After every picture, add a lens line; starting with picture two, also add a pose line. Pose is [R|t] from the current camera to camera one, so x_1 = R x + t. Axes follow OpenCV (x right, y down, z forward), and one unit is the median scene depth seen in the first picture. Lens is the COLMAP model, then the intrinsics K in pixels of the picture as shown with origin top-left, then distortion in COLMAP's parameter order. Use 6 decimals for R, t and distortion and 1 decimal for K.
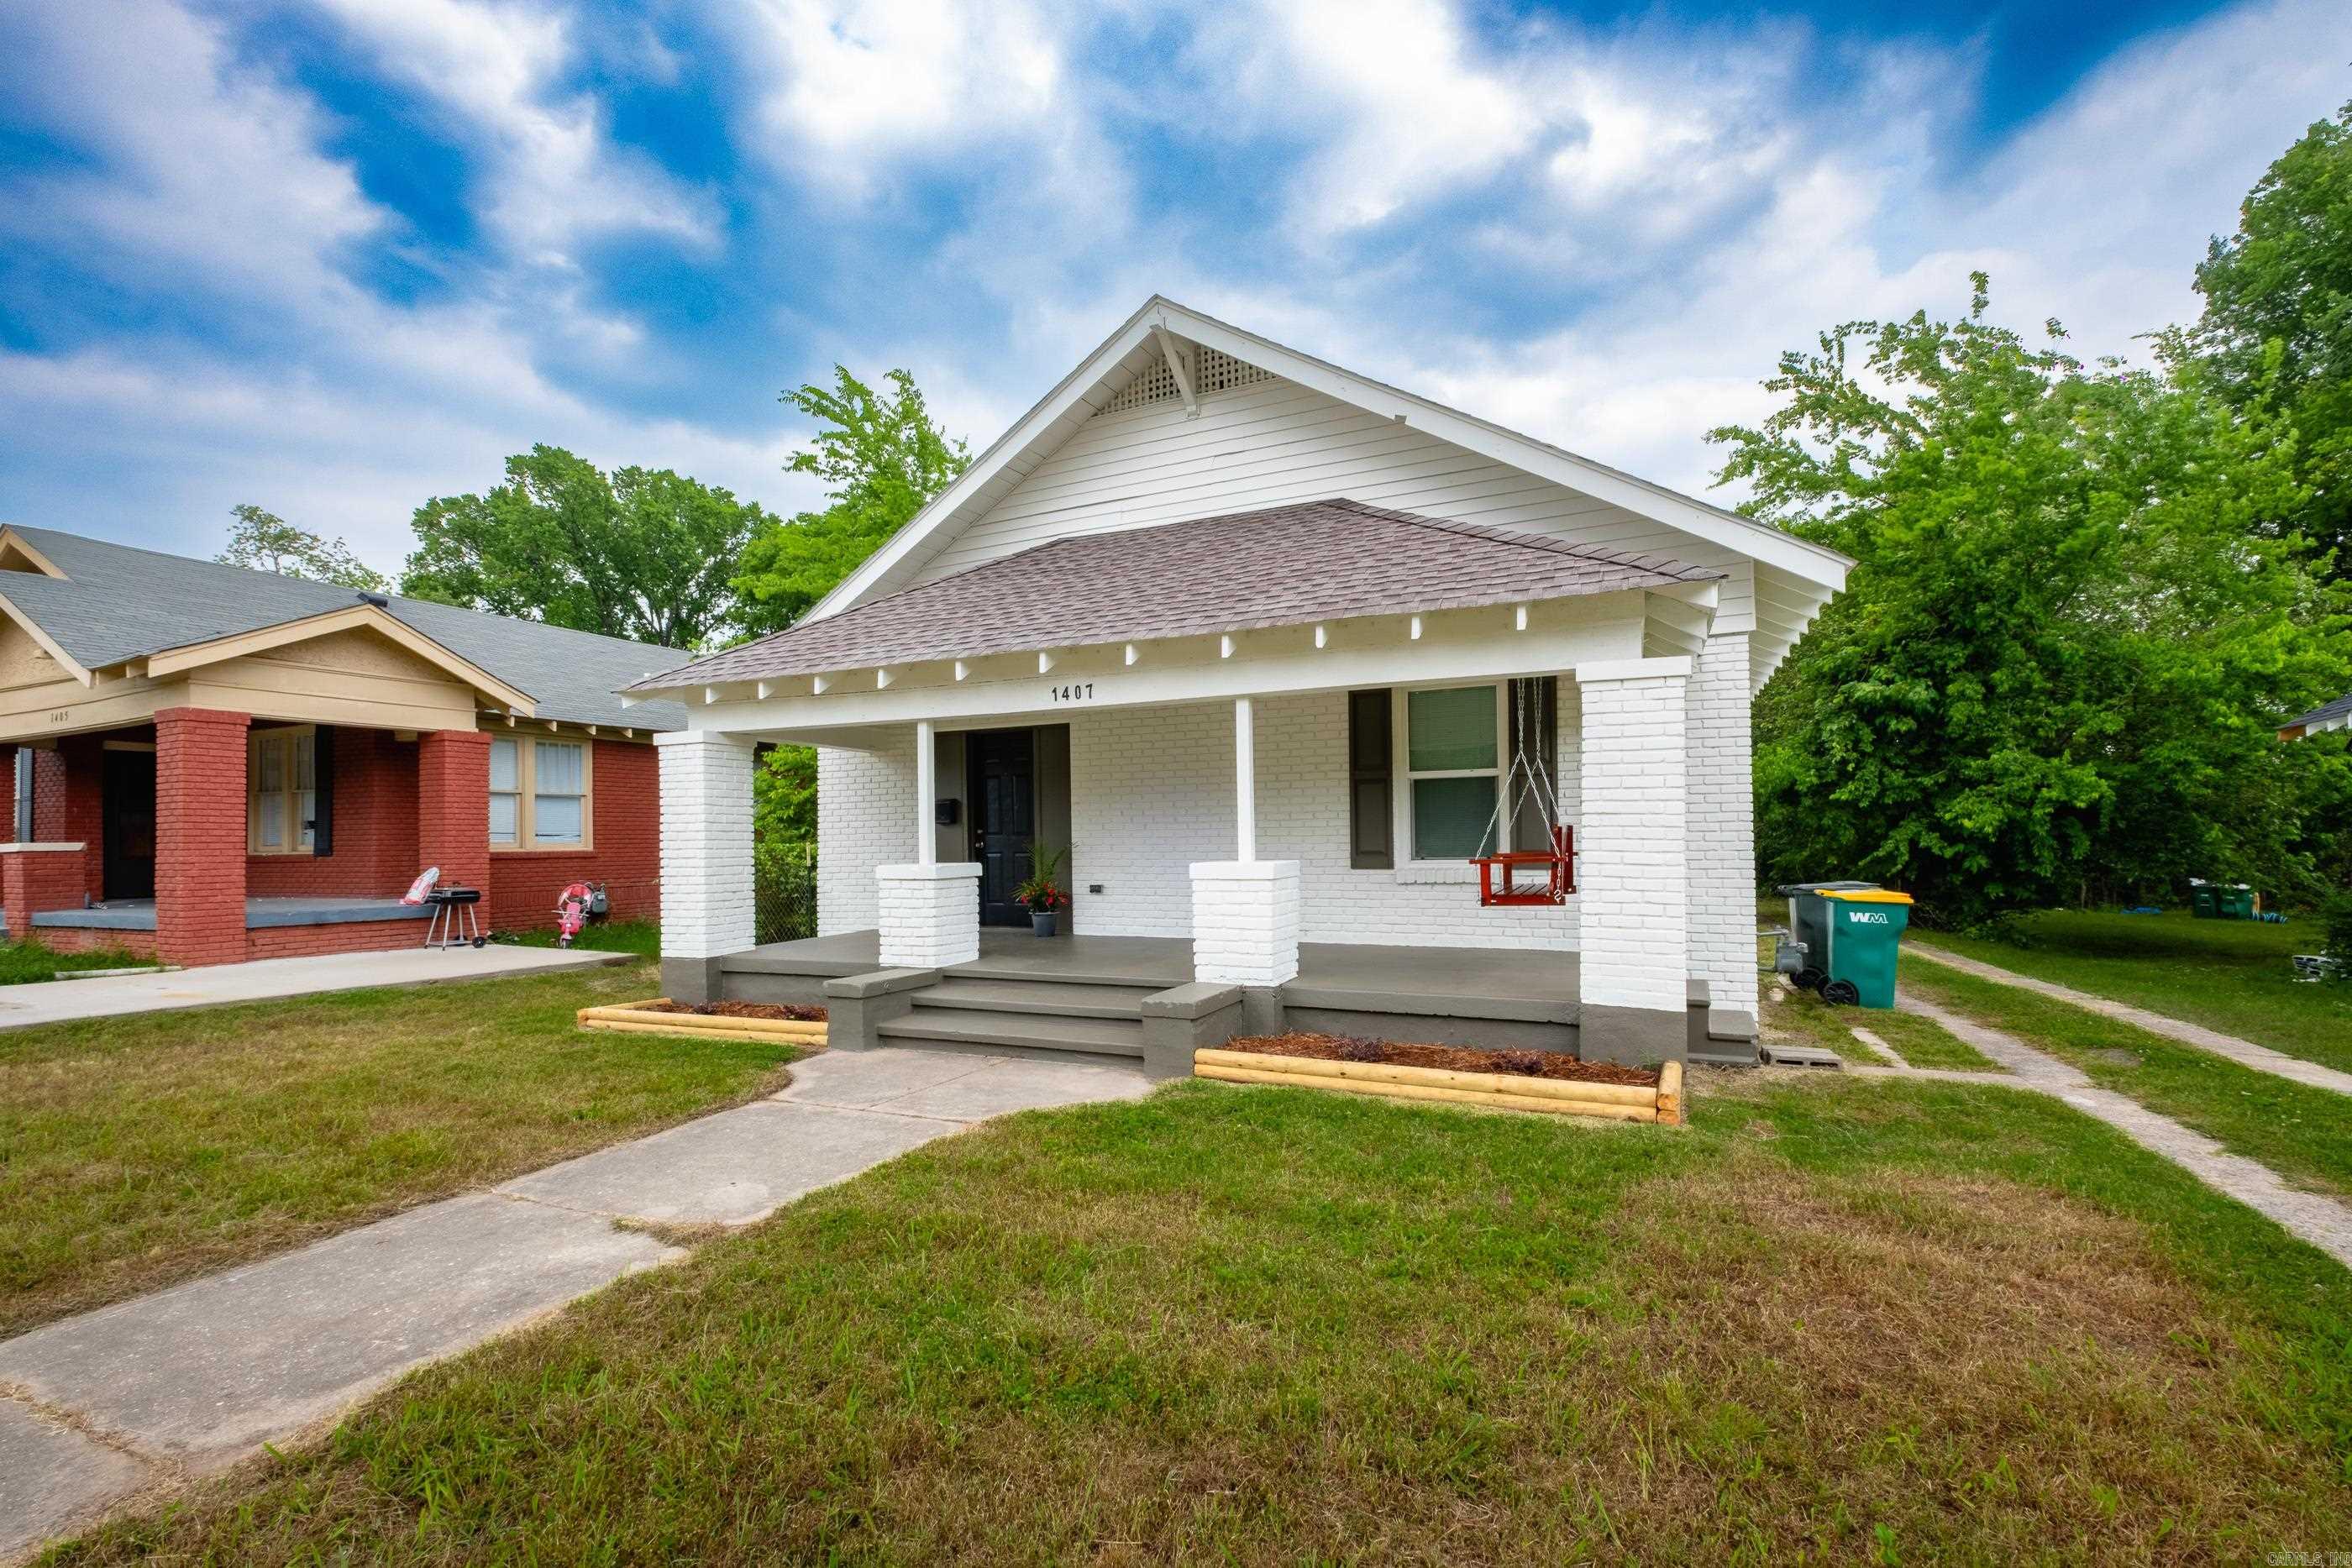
lens RADIAL K [[1037.0, 0, 1175.0], [0, 1037.0, 794.2], [0, 0, 1]] dist [-0.001950, -0.001498]
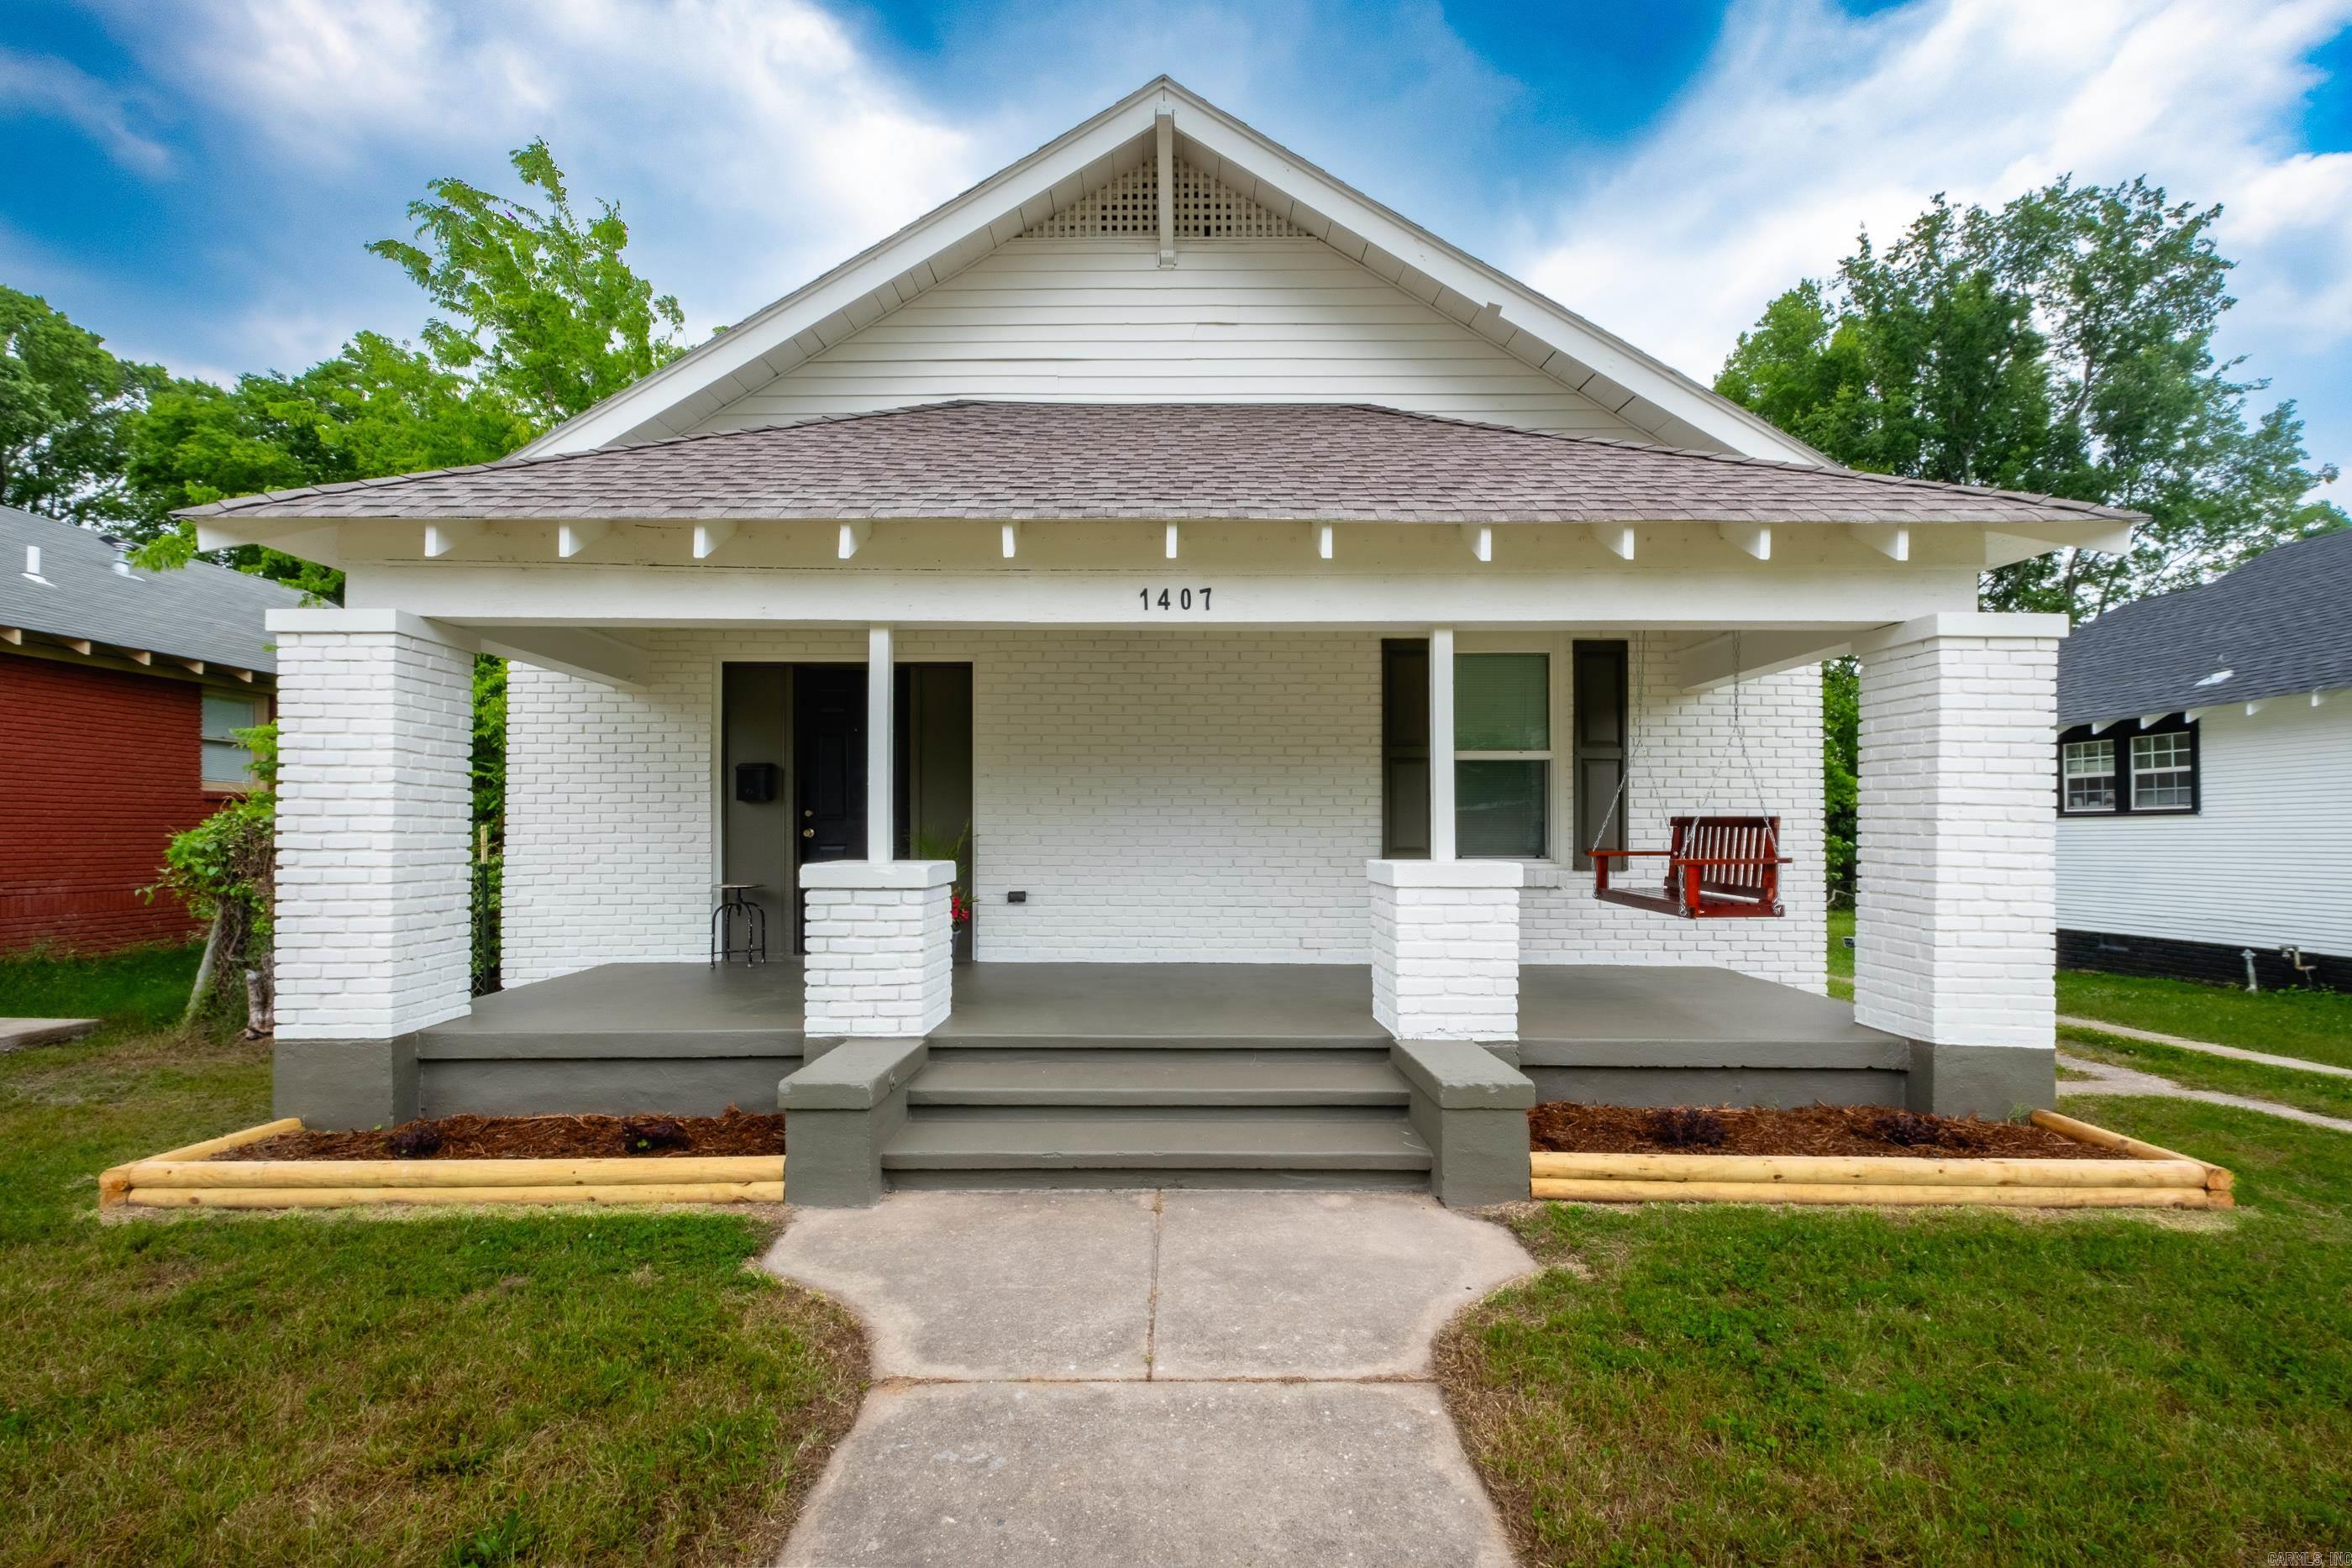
lens RADIAL K [[1037.0, 0, 1175.0], [0, 1037.0, 794.2], [0, 0, 1]] dist [-0.001950, -0.001498]
pose [[0.910411, 0.030054, 0.412611, -0.350603], [-0.031971, 0.999486, -0.002258, 0.024448], [-0.412467, -0.011136, 0.910904, 0.396618]]
